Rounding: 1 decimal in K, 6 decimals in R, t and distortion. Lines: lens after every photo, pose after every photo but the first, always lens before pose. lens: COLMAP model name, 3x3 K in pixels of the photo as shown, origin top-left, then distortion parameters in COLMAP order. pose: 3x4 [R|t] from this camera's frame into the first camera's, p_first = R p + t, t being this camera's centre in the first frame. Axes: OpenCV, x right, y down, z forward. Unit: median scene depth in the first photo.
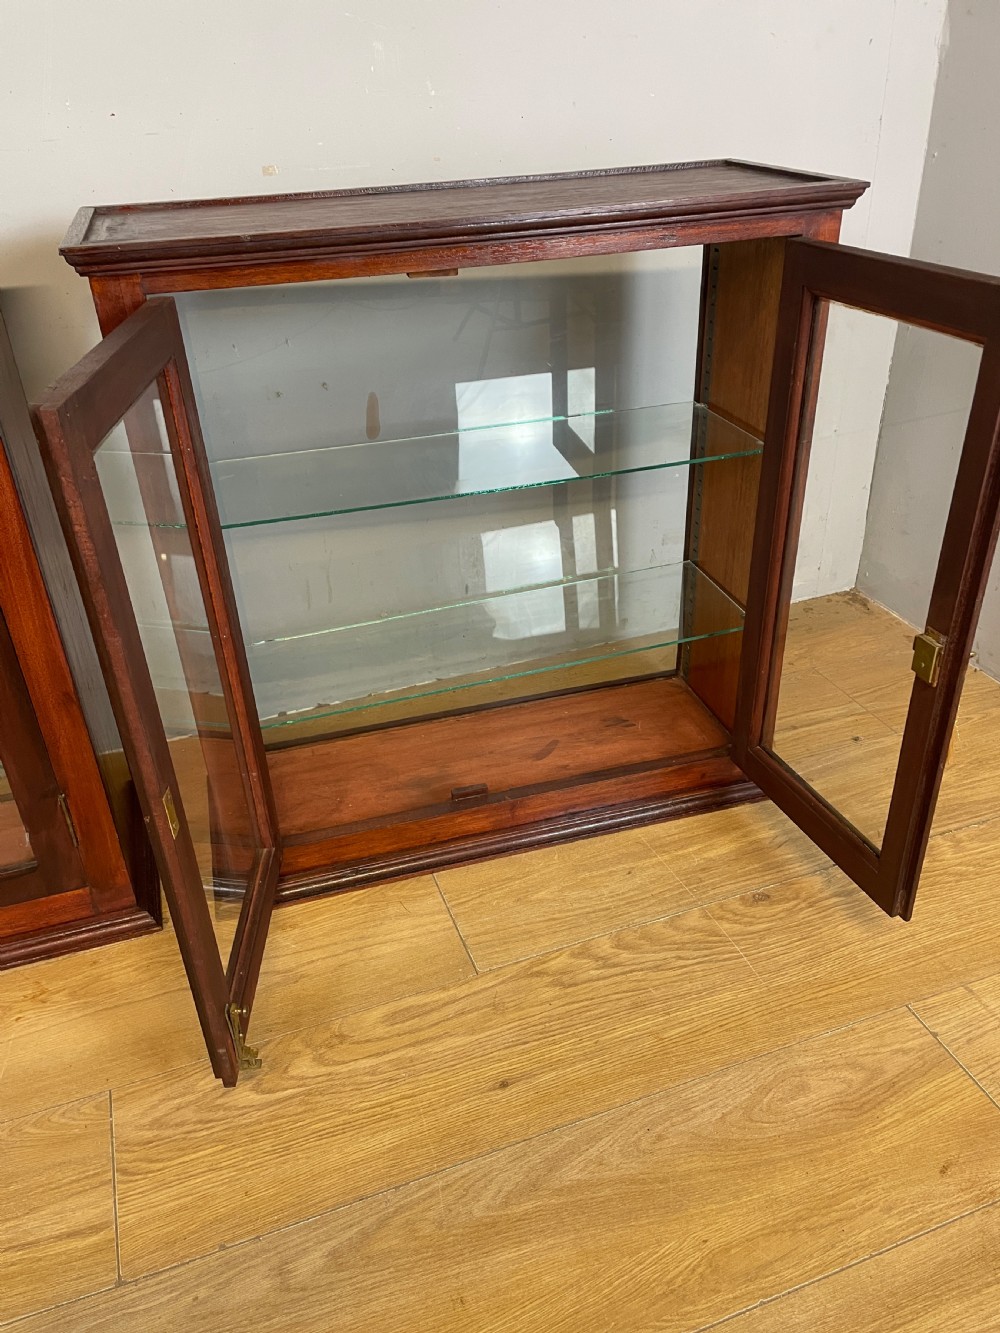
lens RADIAL K [[1017.8, 0, 494.4], [0, 1017.8, 668.7], [0, 0, 1]] dist [0.086711, -0.110498]
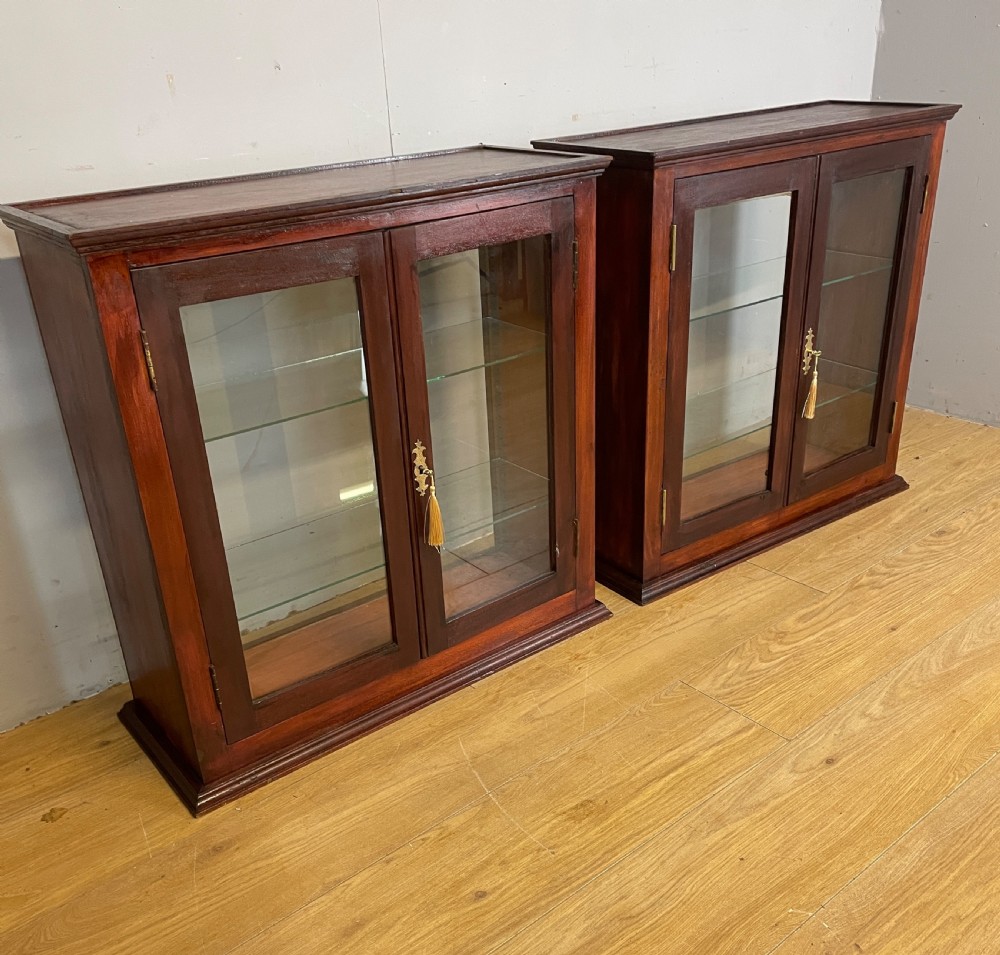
lens RADIAL K [[1014.6, 0, 498.8], [0, 1014.6, 544.0], [0, 0, 1]] dist [0.046945, 0.000000]
pose [[0.940005, -0.158007, 0.302365, -0.971765], [0.182321, 0.981768, -0.053765, 0.216244], [-0.288357, 0.105667, 0.951675, -0.375669]]
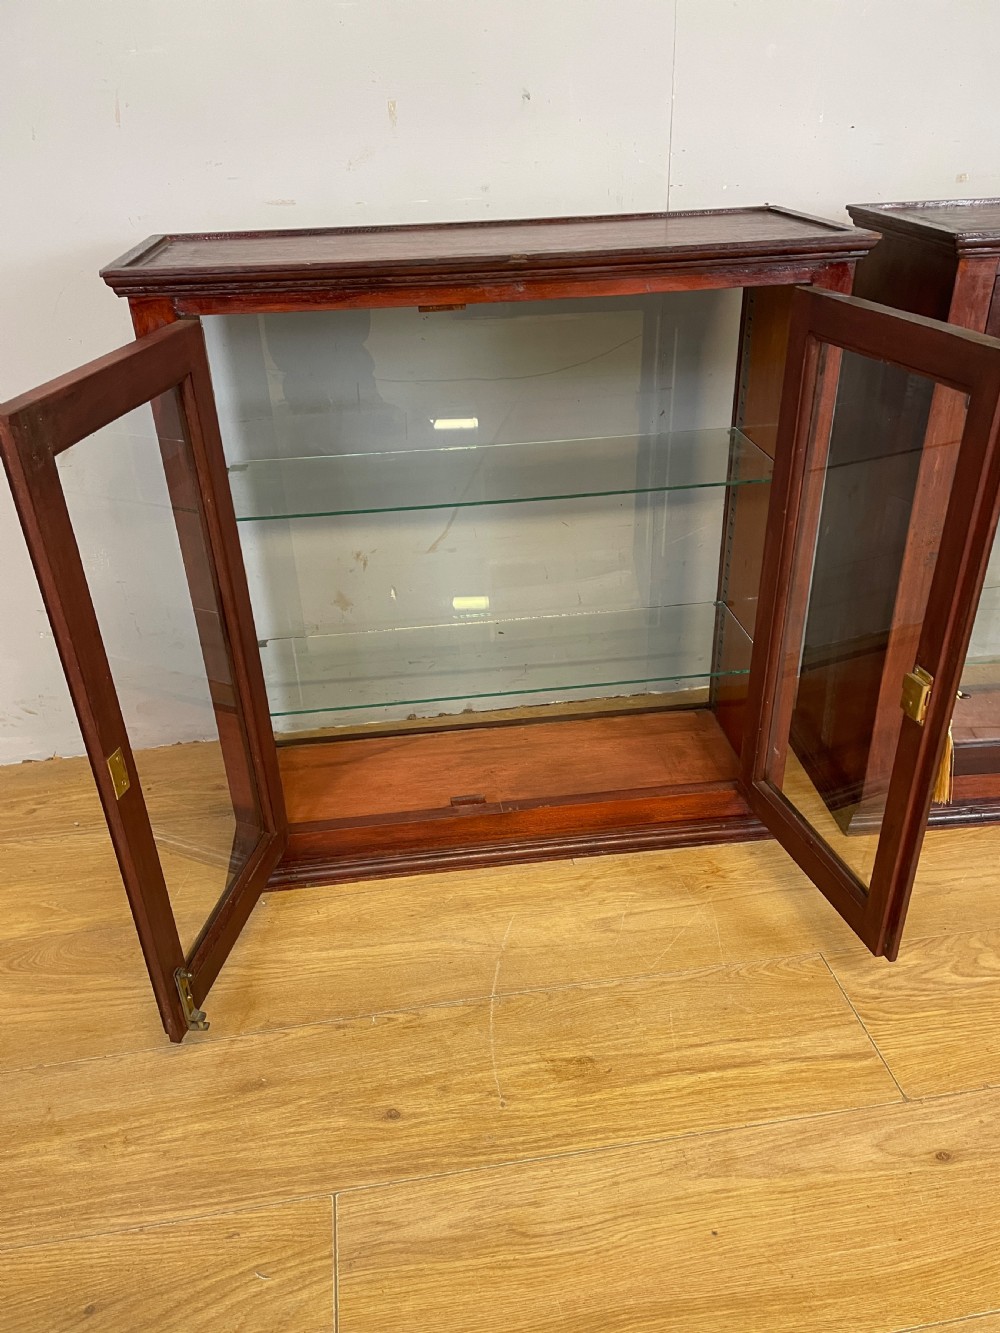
lens RADIAL K [[1017.8, 0, 504.8], [0, 1017.8, 671.2], [0, 0, 1]] dist [0.086711, -0.110498]
pose [[0.981404, 0.102332, -0.162403, -0.516713], [-0.105097, 0.994426, -0.008507, 0.125373], [0.160627, 0.025417, 0.986688, -0.199769]]
